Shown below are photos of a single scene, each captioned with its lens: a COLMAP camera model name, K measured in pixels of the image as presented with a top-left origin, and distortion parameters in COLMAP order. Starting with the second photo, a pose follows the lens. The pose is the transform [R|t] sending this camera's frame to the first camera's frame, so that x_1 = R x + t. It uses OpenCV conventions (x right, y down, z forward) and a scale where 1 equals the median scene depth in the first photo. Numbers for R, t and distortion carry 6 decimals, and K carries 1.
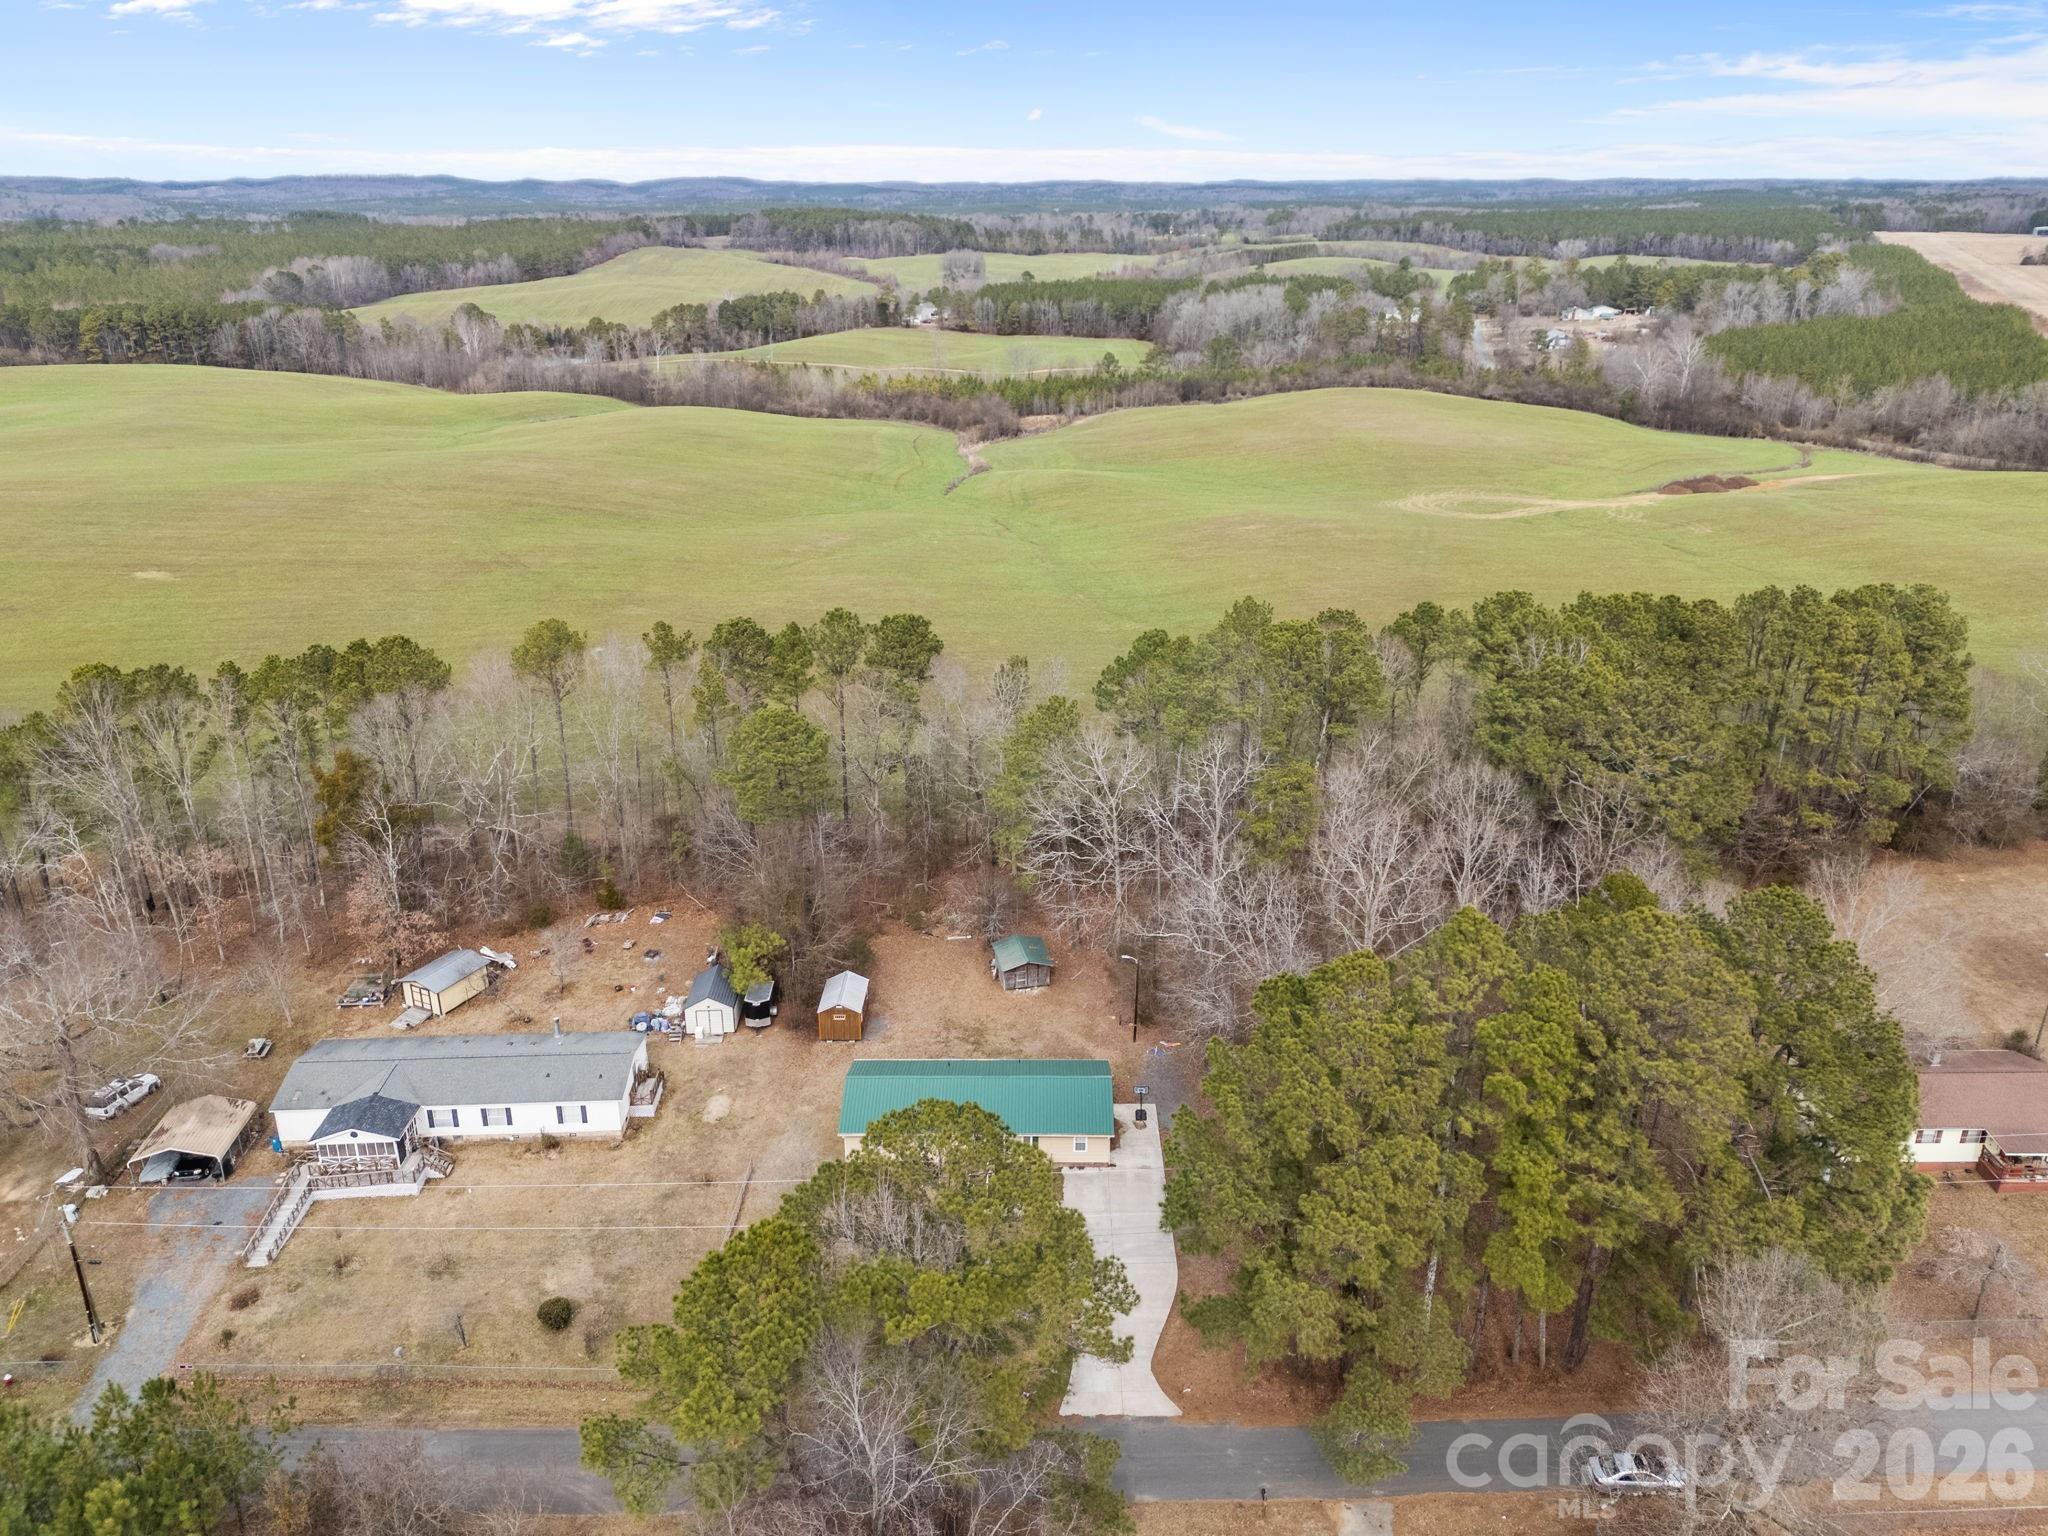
lens RADIAL K [[1519.4, 0, 1050.4], [0, 1519.4, 732.9], [0, 0, 1]] dist [0.070985, -0.085565]
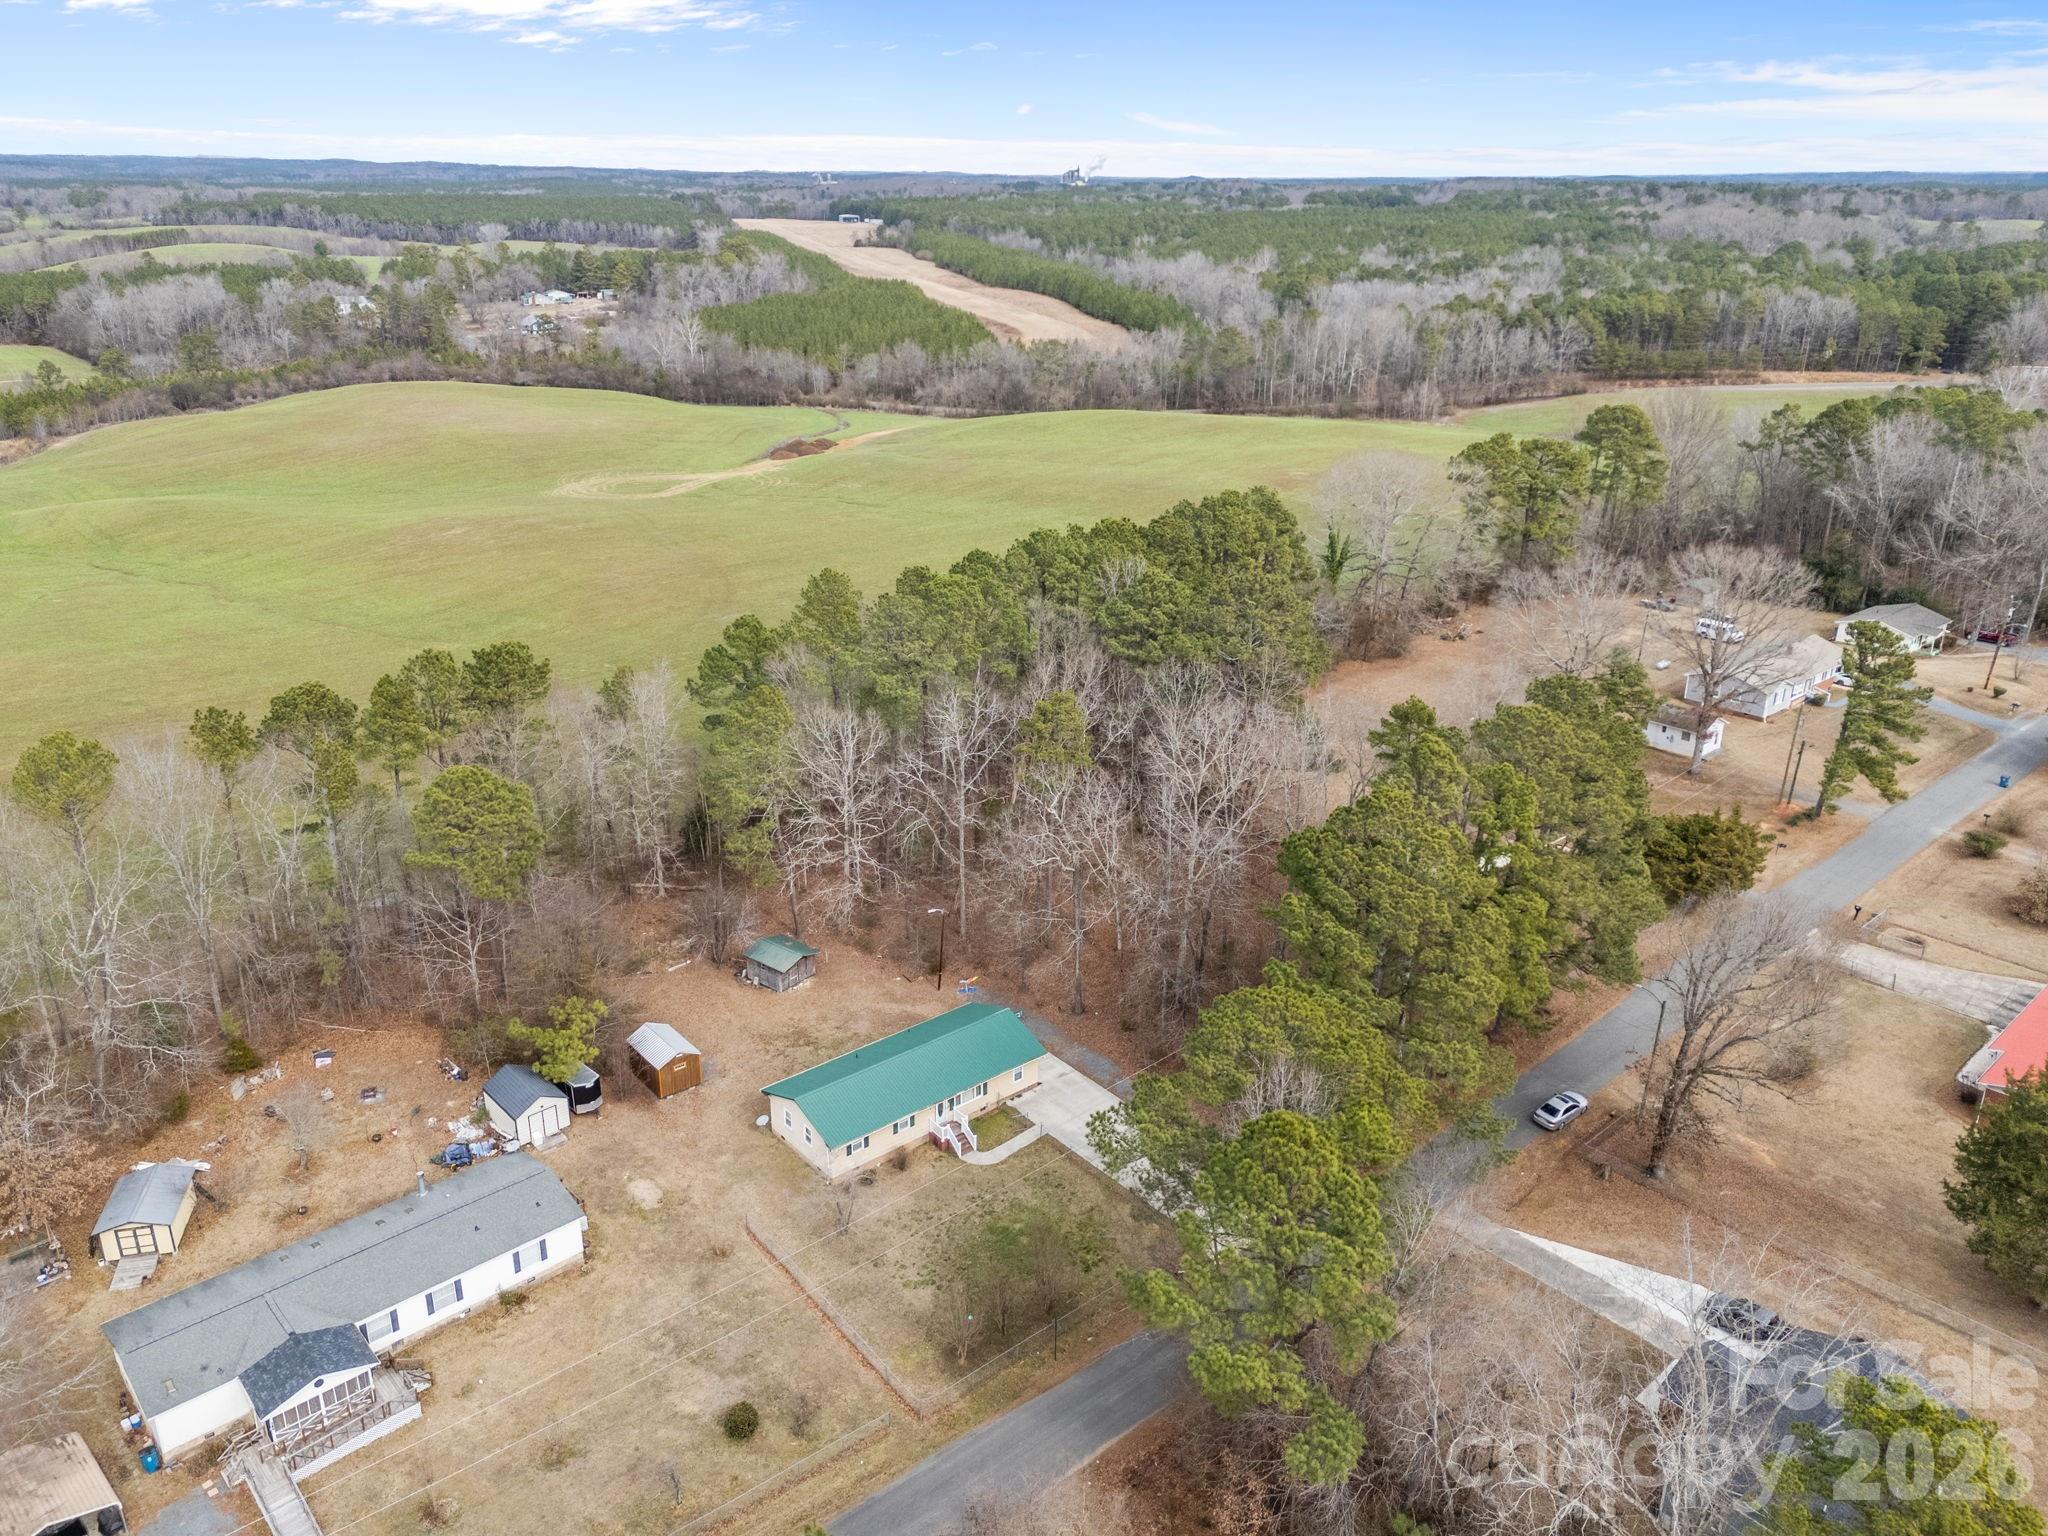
lens RADIAL K [[1519.4, 0, 1050.4], [0, 1519.4, 732.9], [0, 0, 1]] dist [0.070985, -0.085565]
pose [[0.754535, -0.212119, 0.621034, -0.129936], [0.206608, 0.974982, 0.081991, -0.010657], [-0.622889, 0.066446, 0.779483, 0.030331]]
